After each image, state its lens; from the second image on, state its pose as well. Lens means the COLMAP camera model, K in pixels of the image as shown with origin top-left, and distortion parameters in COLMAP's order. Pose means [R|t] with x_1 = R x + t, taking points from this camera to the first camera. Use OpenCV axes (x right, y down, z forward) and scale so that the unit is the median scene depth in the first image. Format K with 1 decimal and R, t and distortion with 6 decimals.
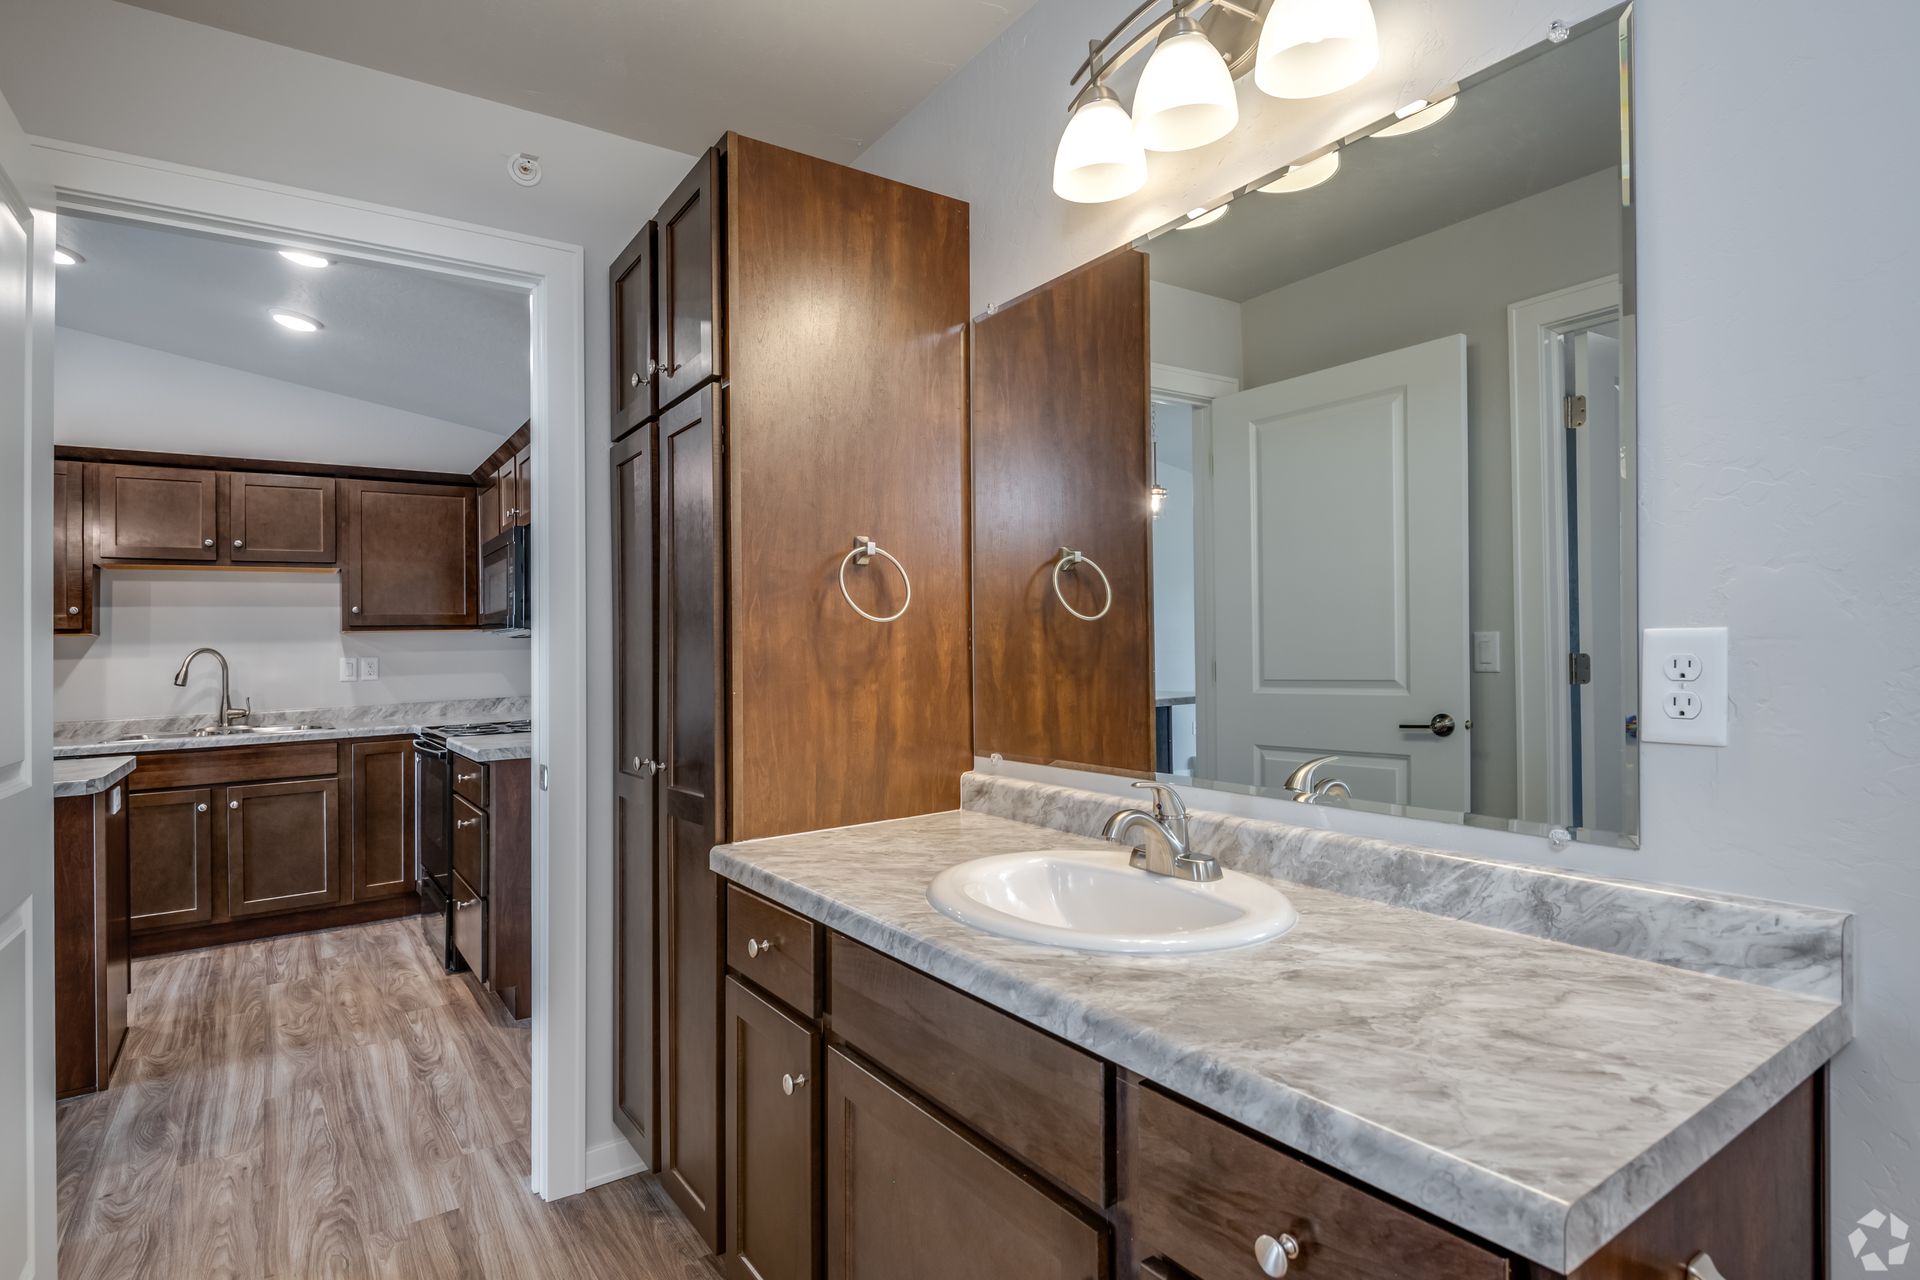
lens RADIAL K [[987.7, 0, 956.9], [0, 987.7, 619.3], [0, 0, 1]] dist [0.024198, -0.023568]
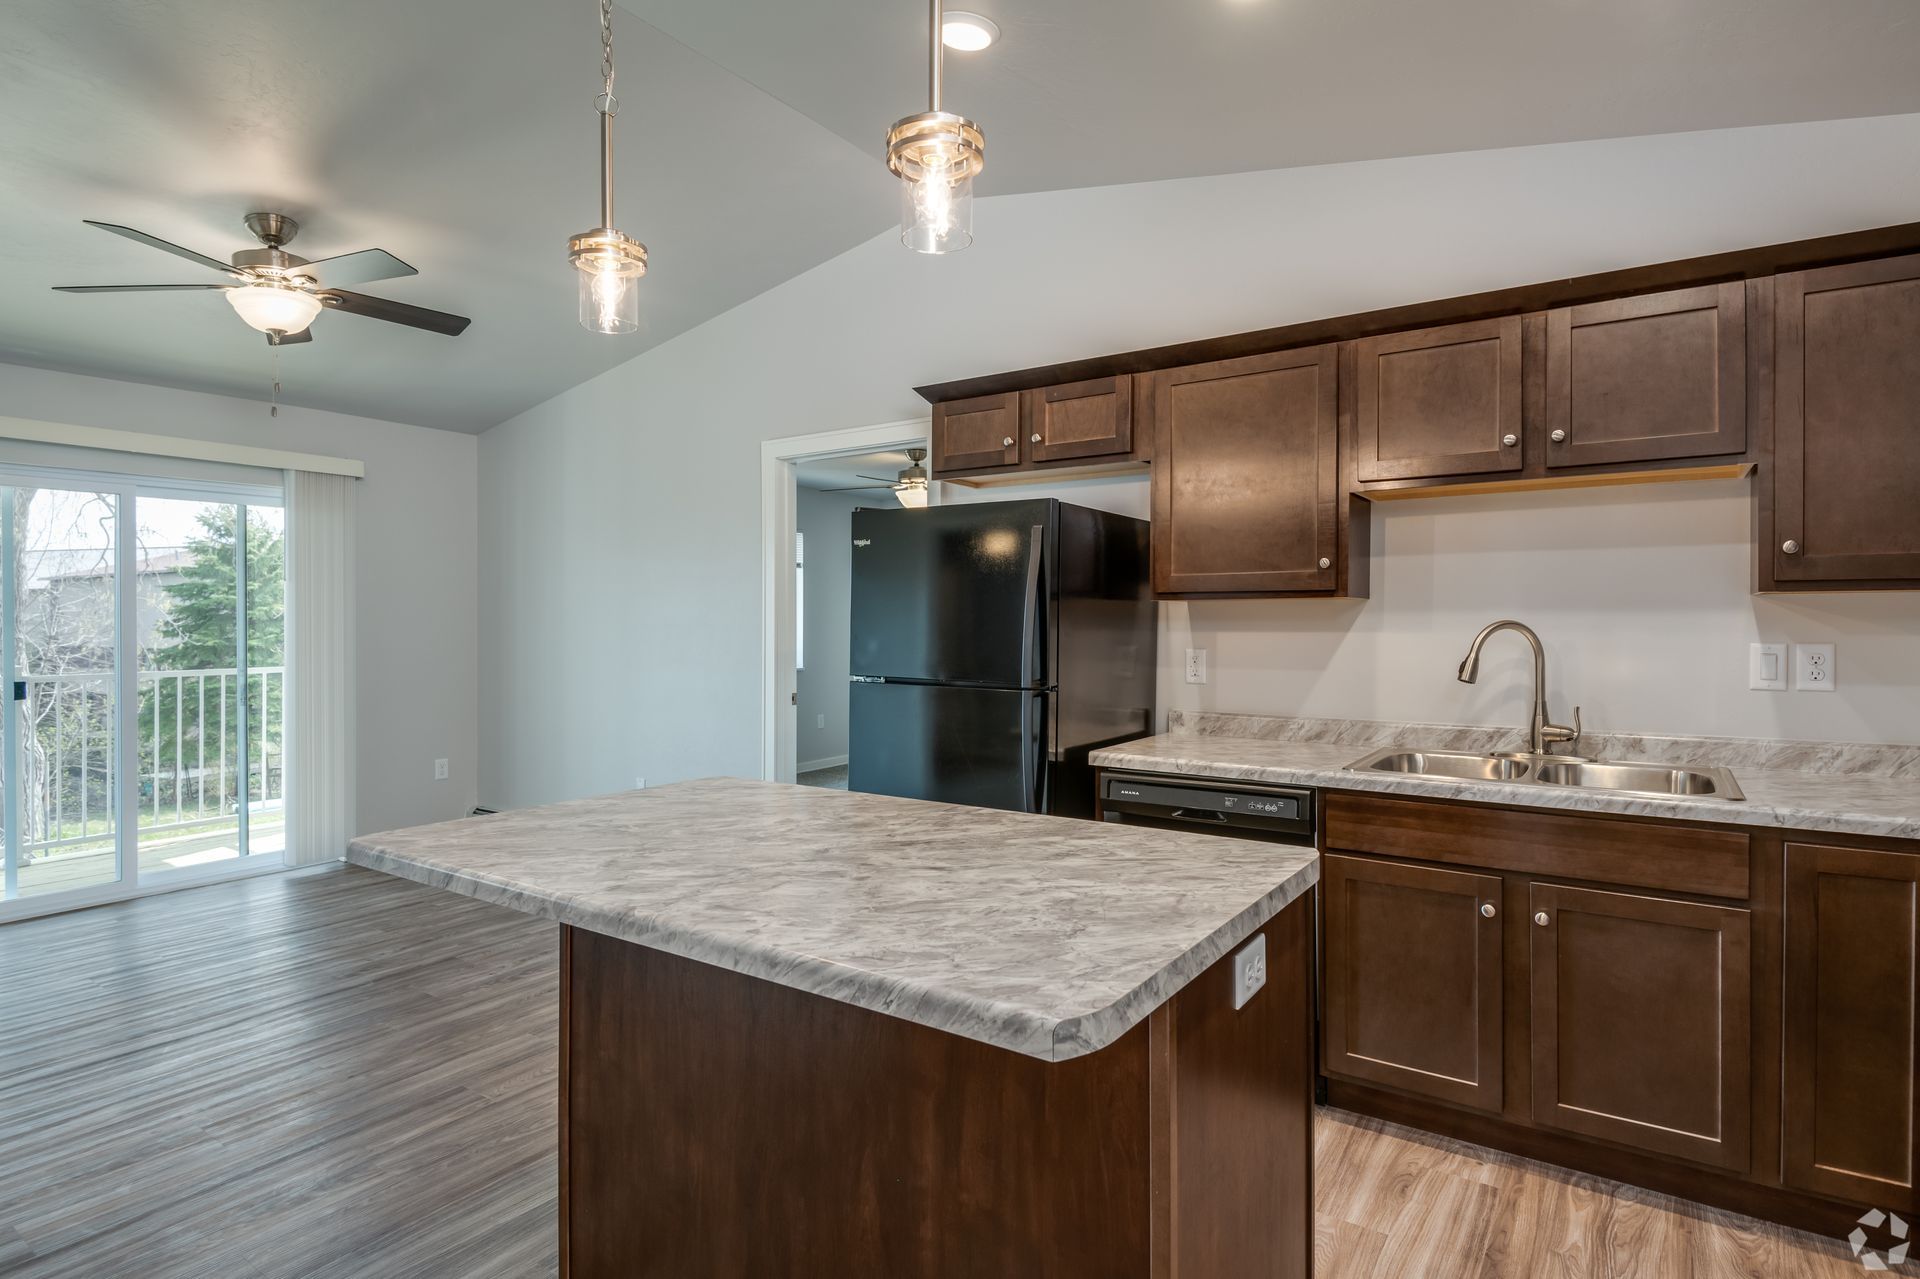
lens RADIAL K [[987.7, 0, 956.9], [0, 987.7, 618.8], [0, 0, 1]] dist [0.024198, -0.023568]
pose [[0.353651, 0.026644, -0.934998, -0.303309], [0.018043, 0.999214, 0.035298, 0.000831], [0.935203, -0.029353, 0.352893, 0.461781]]
